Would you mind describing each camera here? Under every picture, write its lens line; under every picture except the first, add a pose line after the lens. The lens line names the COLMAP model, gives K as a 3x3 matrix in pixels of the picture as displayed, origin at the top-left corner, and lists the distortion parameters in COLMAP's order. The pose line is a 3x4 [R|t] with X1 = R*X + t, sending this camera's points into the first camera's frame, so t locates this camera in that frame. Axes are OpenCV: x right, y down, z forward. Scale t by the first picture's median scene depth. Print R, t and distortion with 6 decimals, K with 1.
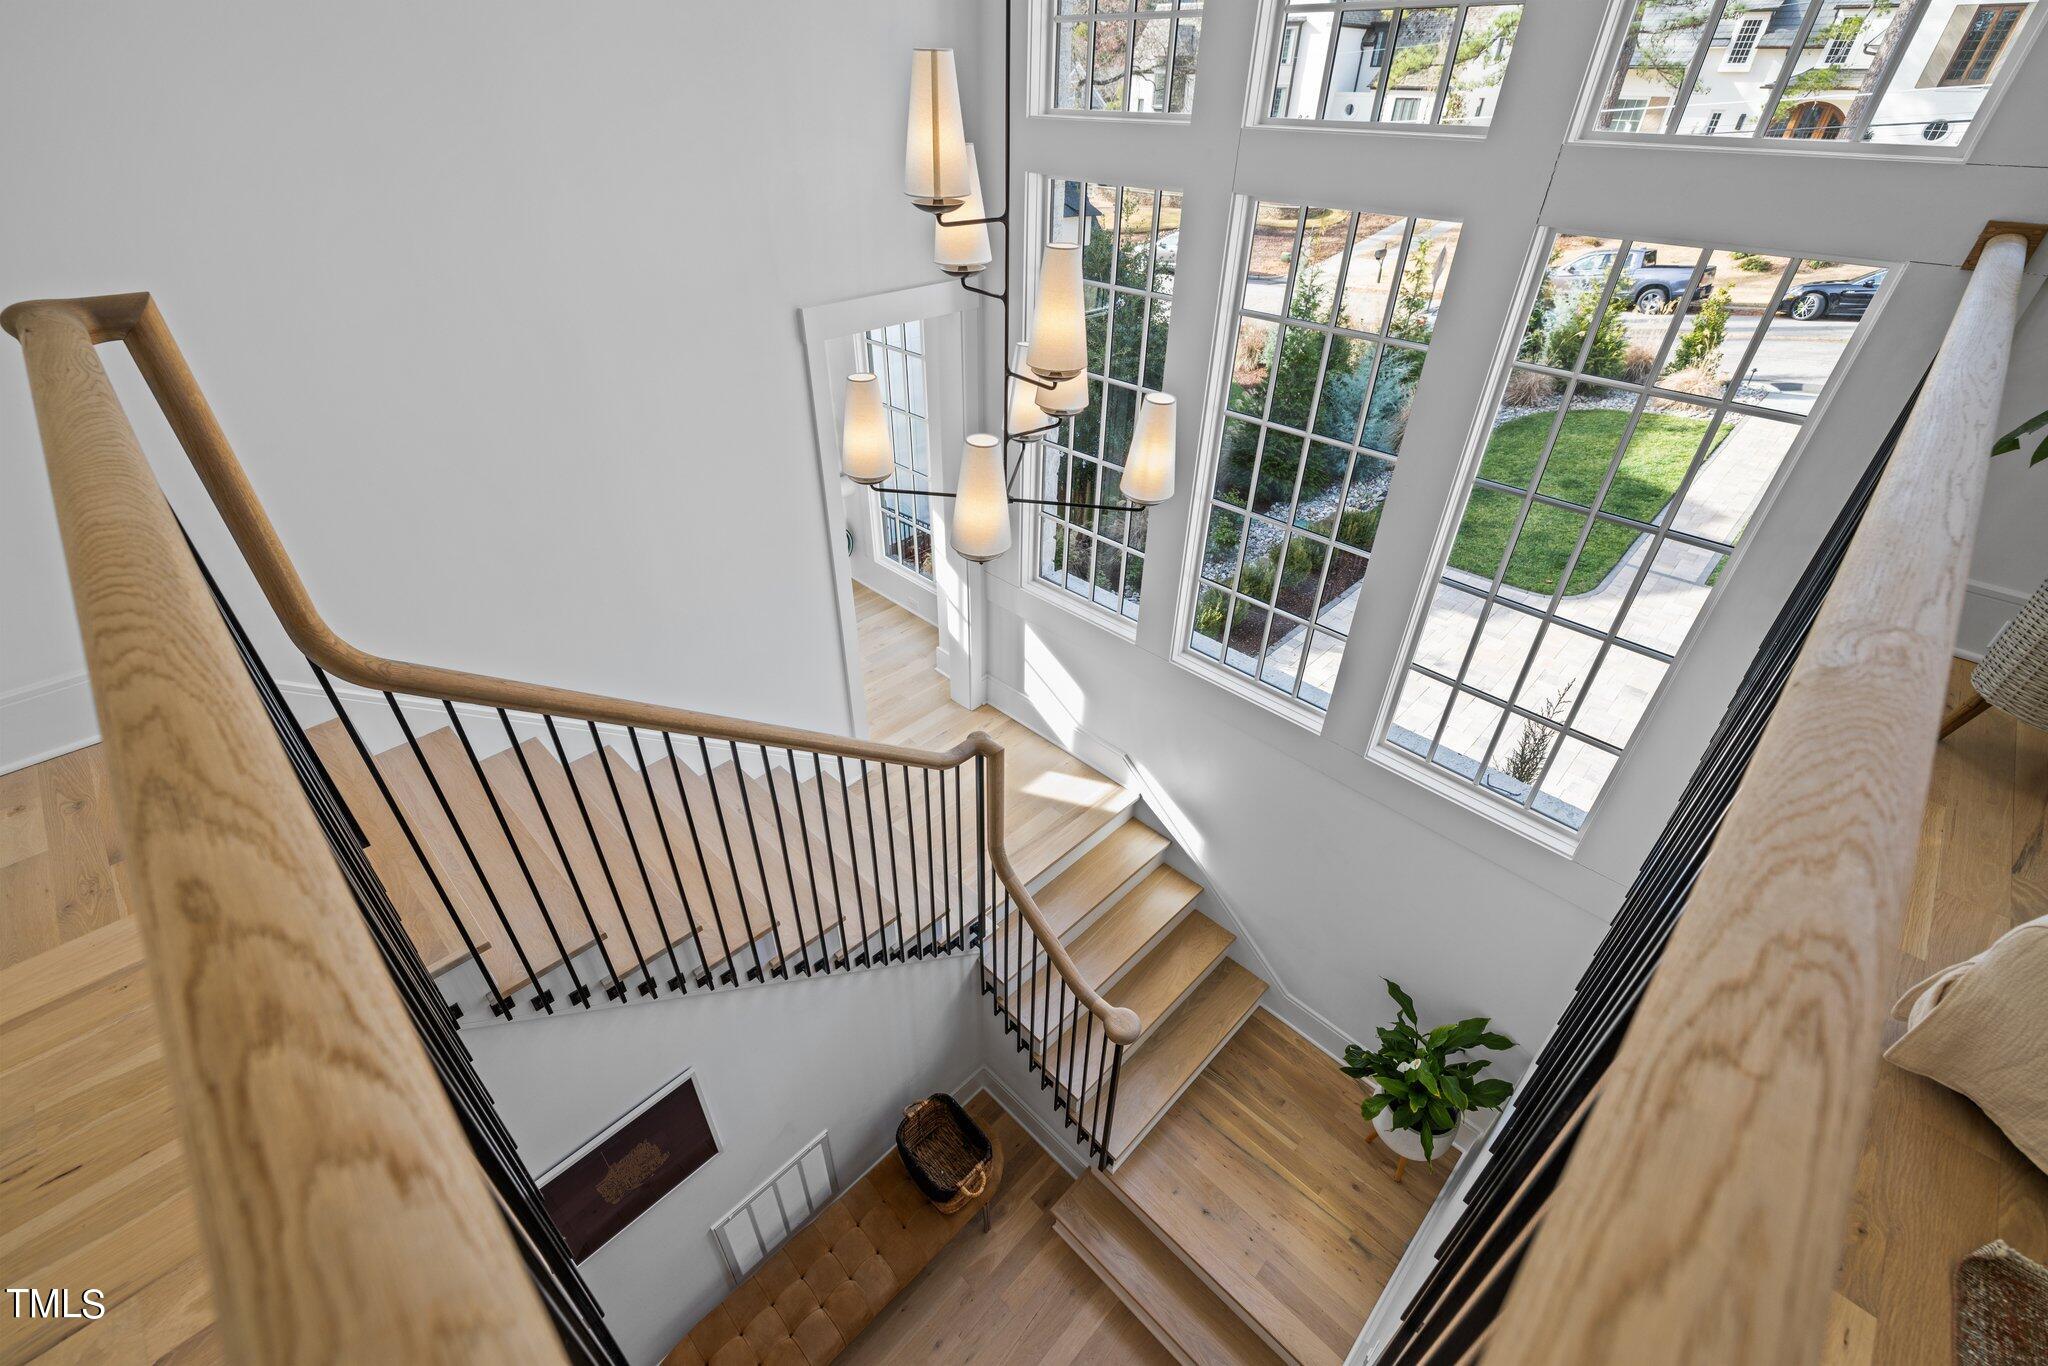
lens RADIAL K [[861.7, 0, 1024.0], [0, 861.7, 683.0], [0, 0, 1]] dist [0.000527, 0.000196]
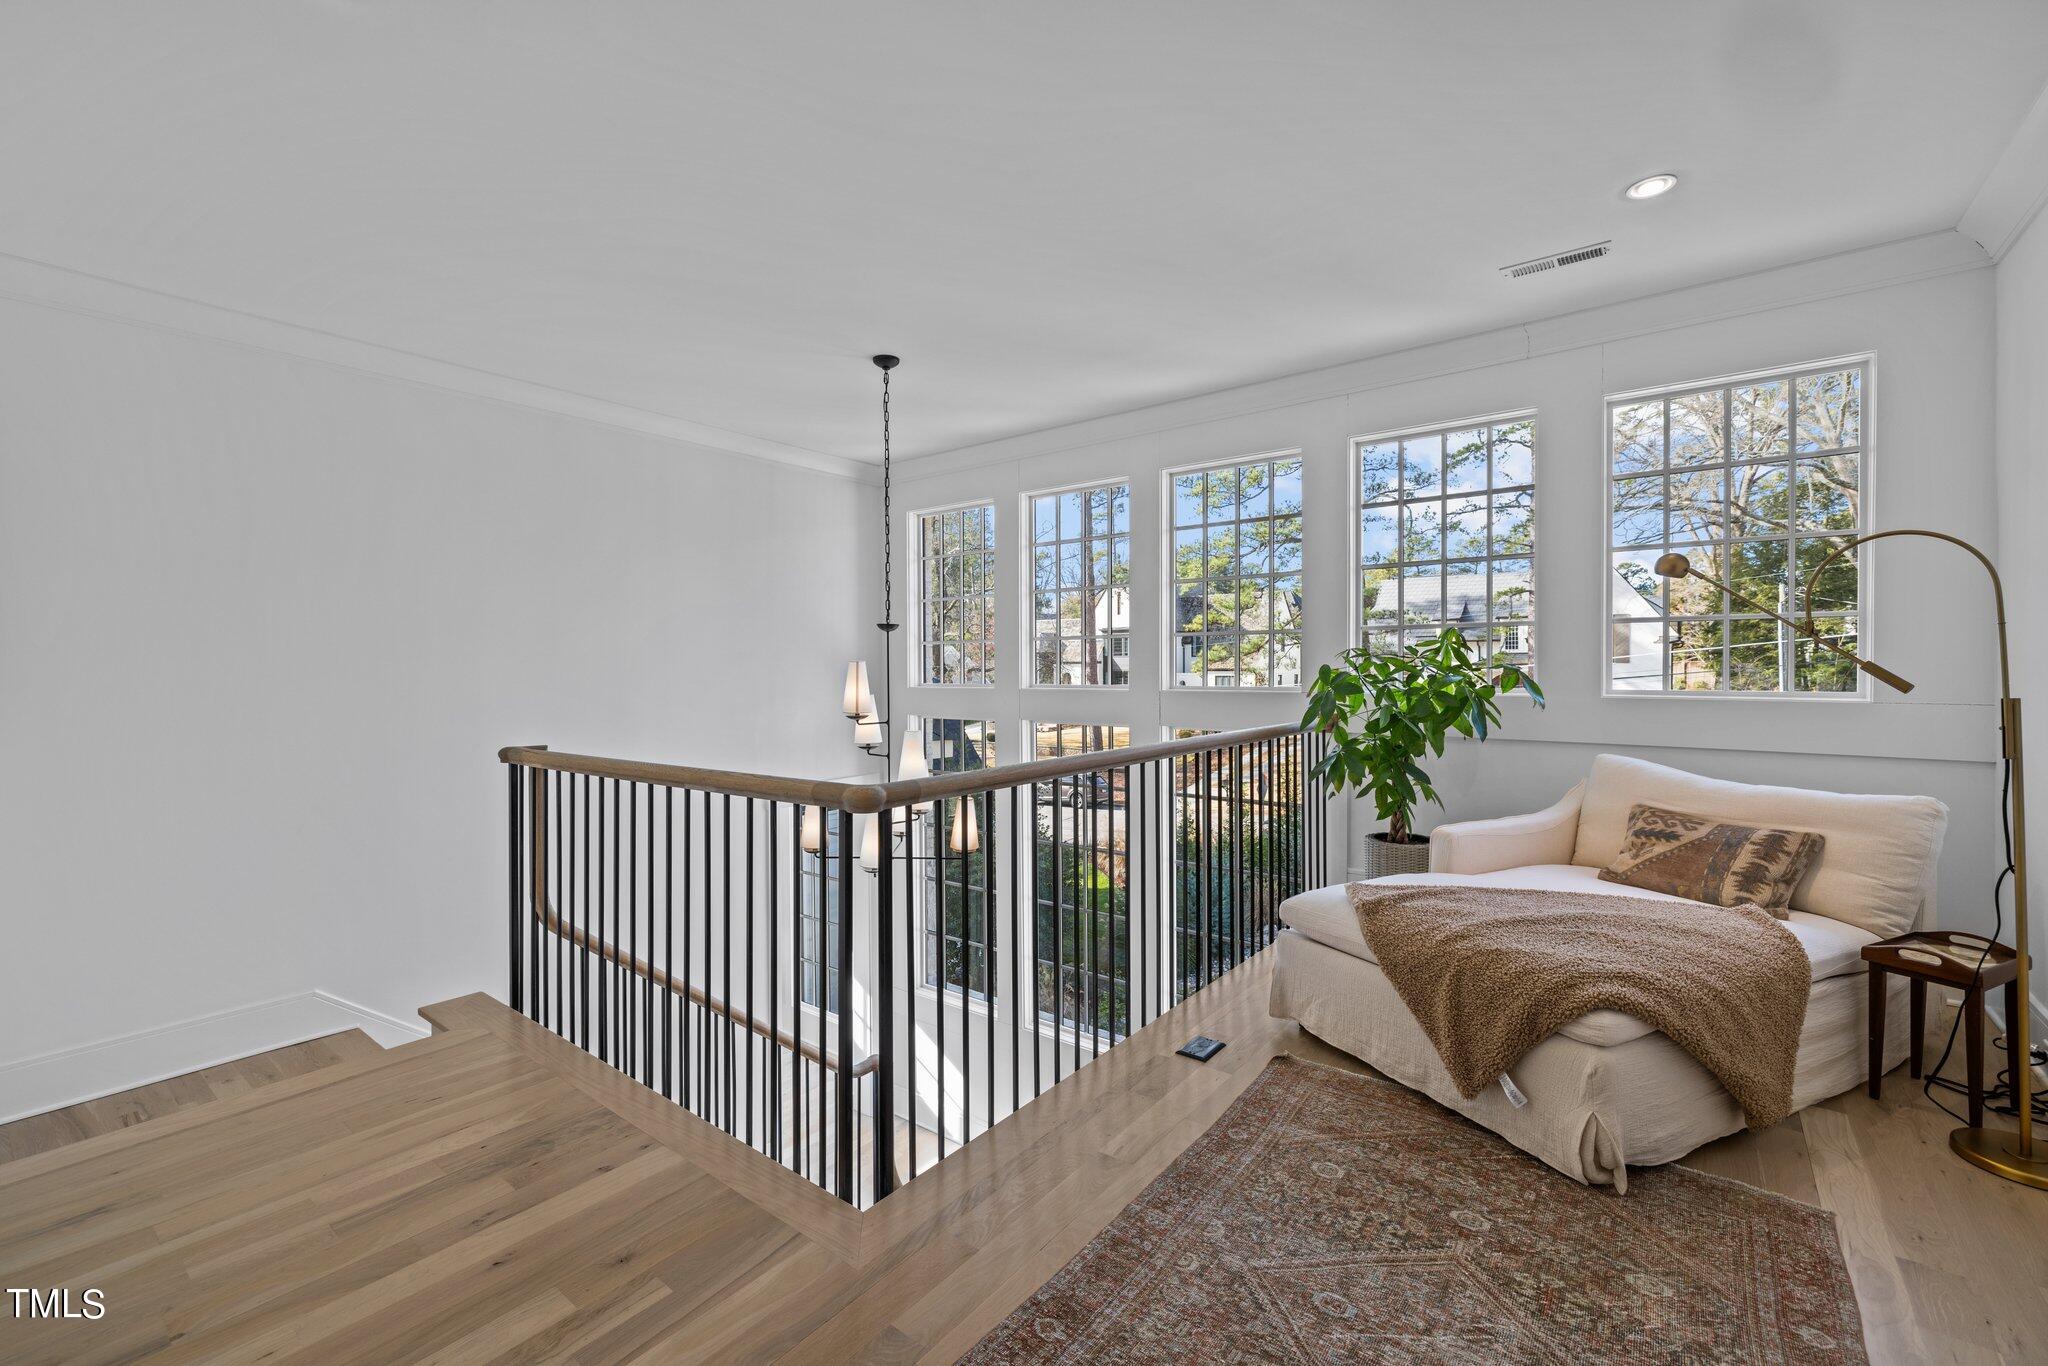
lens RADIAL K [[861.7, 0, 1024.0], [0, 861.7, 683.0], [0, 0, 1]] dist [0.000527, 0.000196]
pose [[0.993776, -0.021552, 0.109295, 0.084041], [0.079024, 0.827898, -0.555284, 0.611453], [-0.078517, 0.560465, 0.824448, -0.880942]]
